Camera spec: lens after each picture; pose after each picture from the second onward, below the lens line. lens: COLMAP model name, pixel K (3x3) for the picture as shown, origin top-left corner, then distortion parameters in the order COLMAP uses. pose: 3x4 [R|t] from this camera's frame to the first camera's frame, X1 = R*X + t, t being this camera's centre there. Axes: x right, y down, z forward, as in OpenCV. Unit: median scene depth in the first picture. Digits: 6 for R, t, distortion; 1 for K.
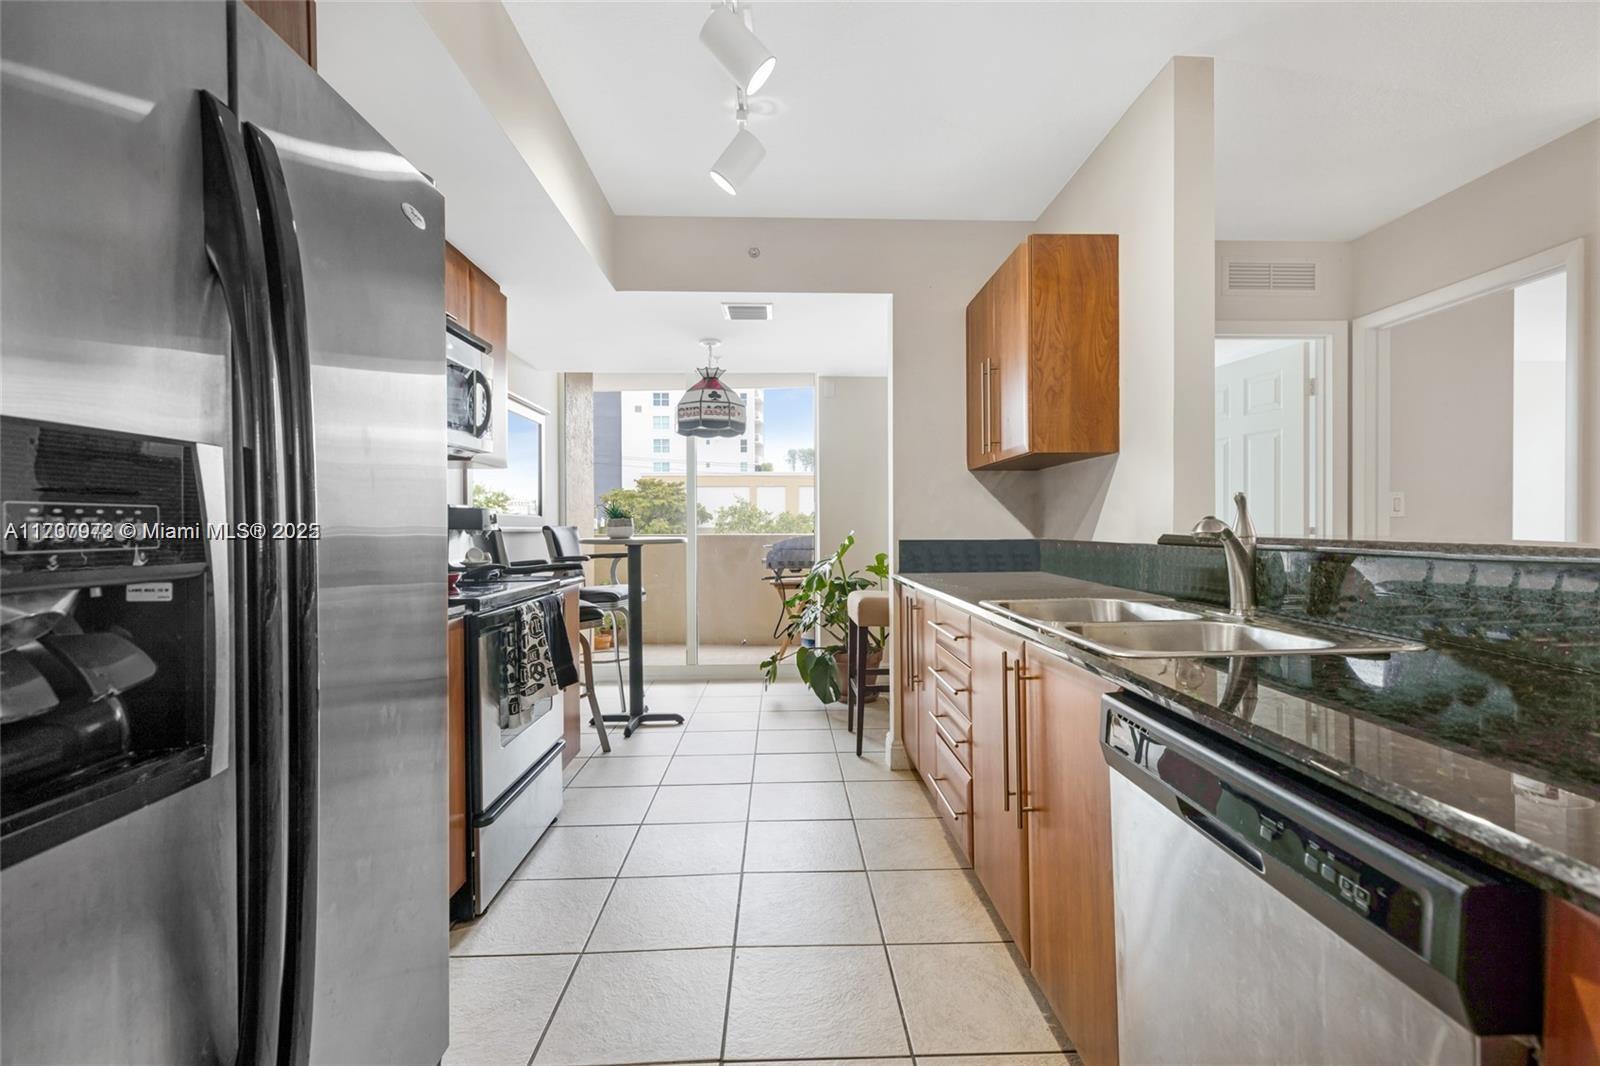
lens RADIAL K [[720.6, 0, 811.1], [0, 720.6, 541.0], [0, 0, 1]] dist [0.001591, 0.000664]
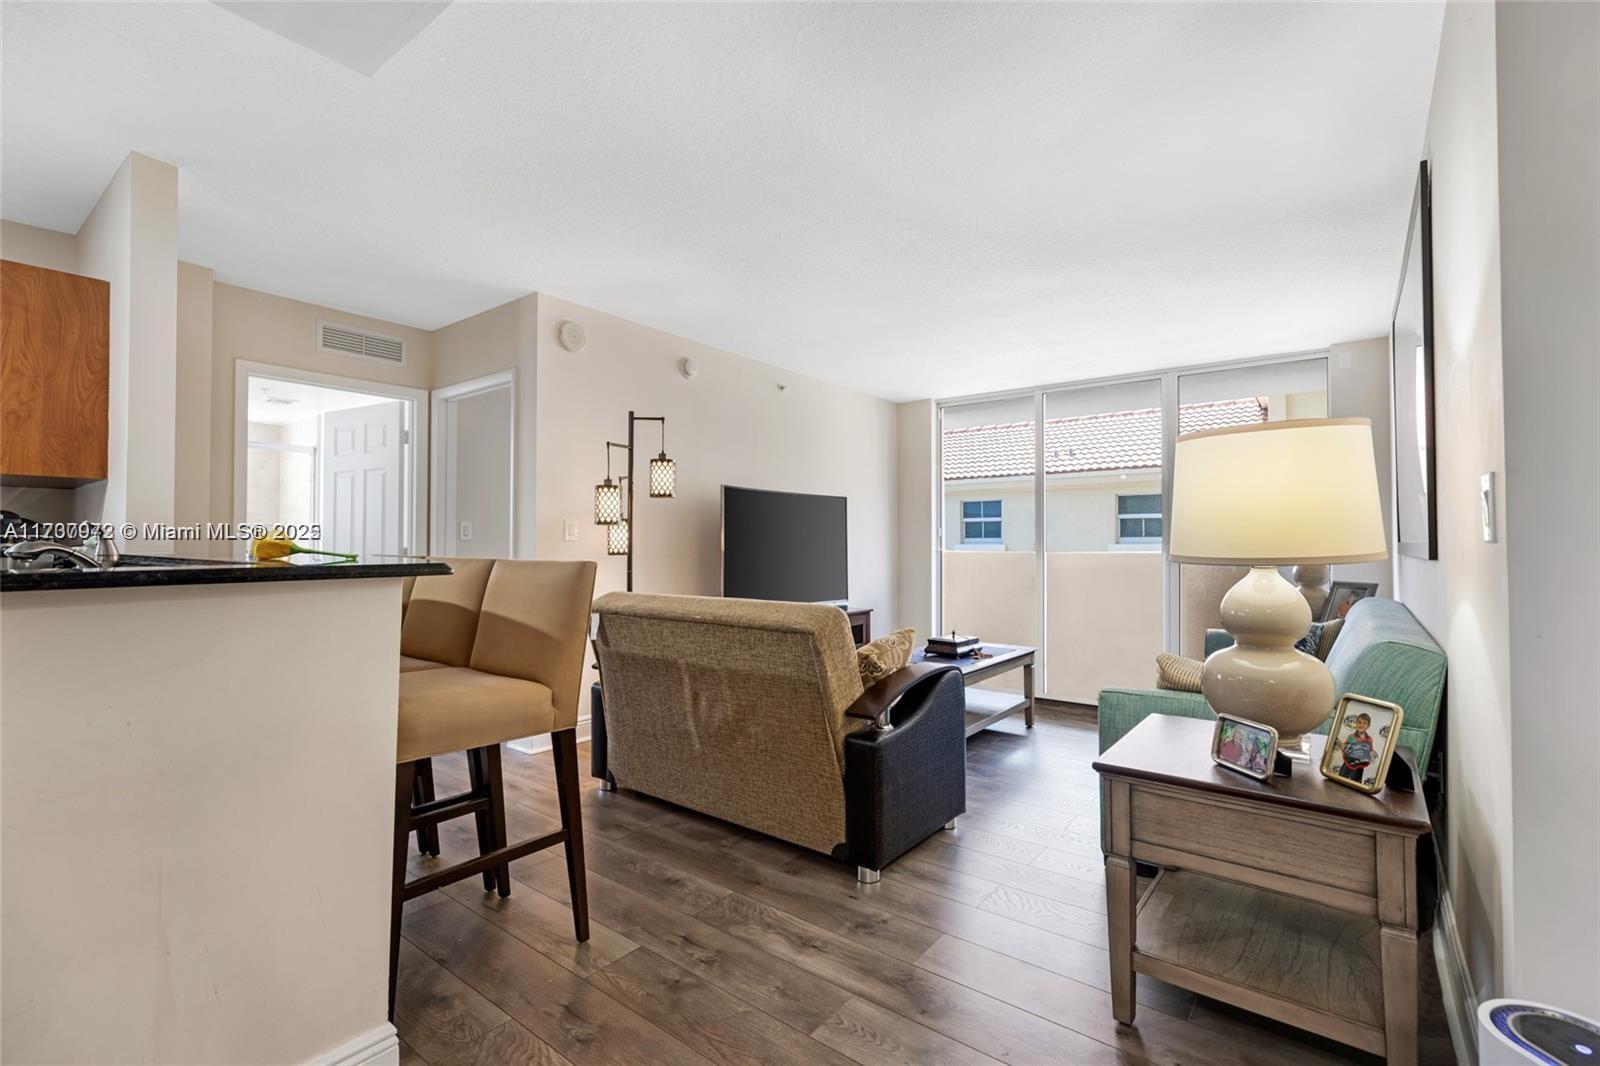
lens RADIAL K [[720.6, 0, 807.0], [0, 720.6, 523.9], [0, 0, 1]] dist [0.001591, 0.000664]
pose [[0.646682, 0.027762, 0.762254, 0.173355], [0.012475, 0.998819, -0.046961, 0.005571], [-0.762658, 0.039878, 0.645572, -0.312957]]
